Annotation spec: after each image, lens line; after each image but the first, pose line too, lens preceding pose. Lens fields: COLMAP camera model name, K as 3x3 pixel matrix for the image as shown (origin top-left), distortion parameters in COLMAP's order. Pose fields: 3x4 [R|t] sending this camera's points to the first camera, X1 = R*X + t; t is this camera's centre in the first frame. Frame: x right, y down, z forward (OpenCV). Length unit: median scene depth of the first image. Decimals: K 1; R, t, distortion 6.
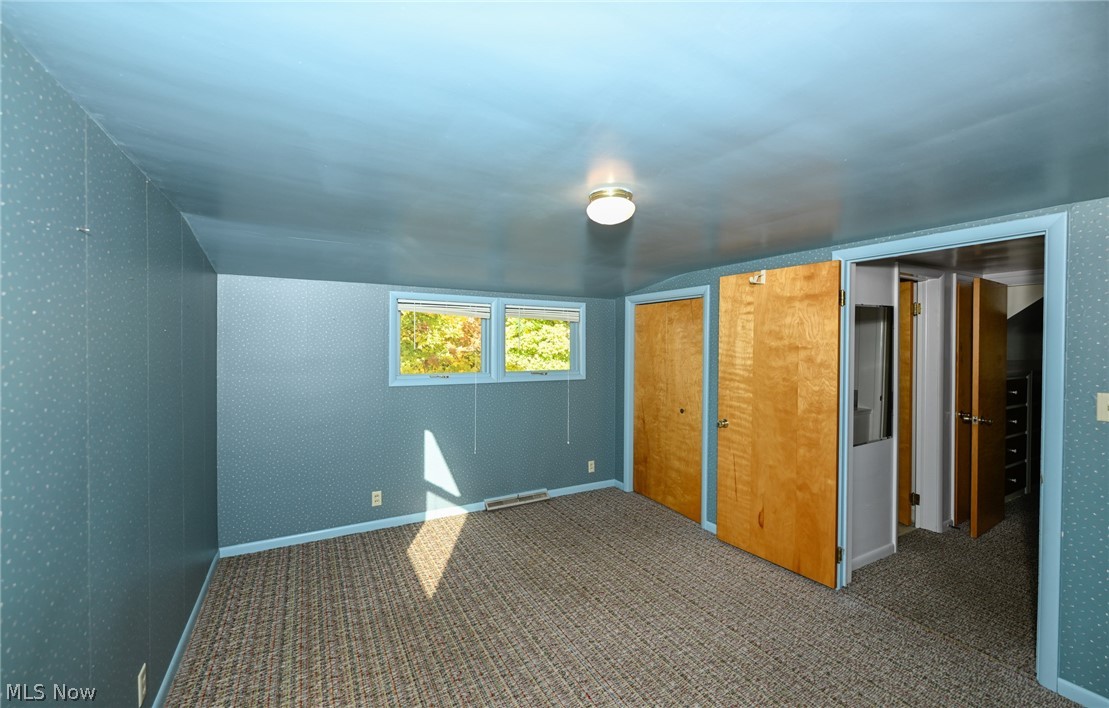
lens RADIAL K [[435.8, 0, 553.3], [0, 435.8, 349.8], [0, 0, 1]] dist [-0.001039, -0.000013]
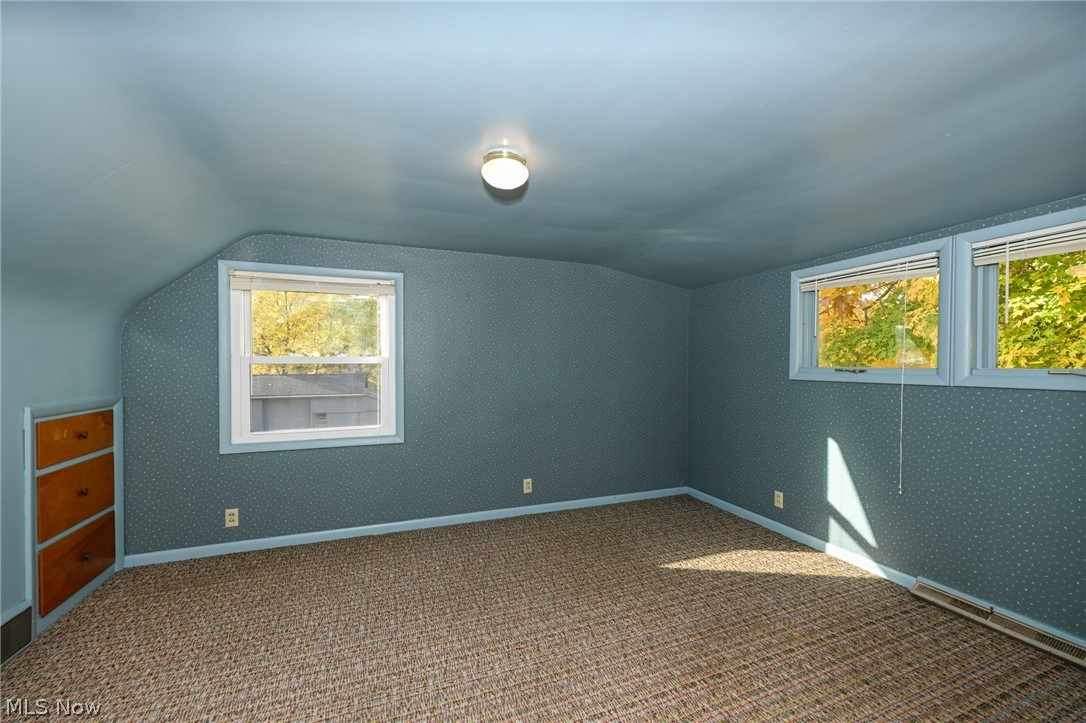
lens RADIAL K [[433.4, 0, 543.3], [0, 433.4, 366.1], [0, 0, 1]] dist [0.000880, 0.000149]
pose [[-0.152920, -0.005221, -0.988225, 0.566416], [-0.013853, 0.999899, -0.003139, 0.065548], [0.988141, 0.013210, -0.152977, 0.620823]]
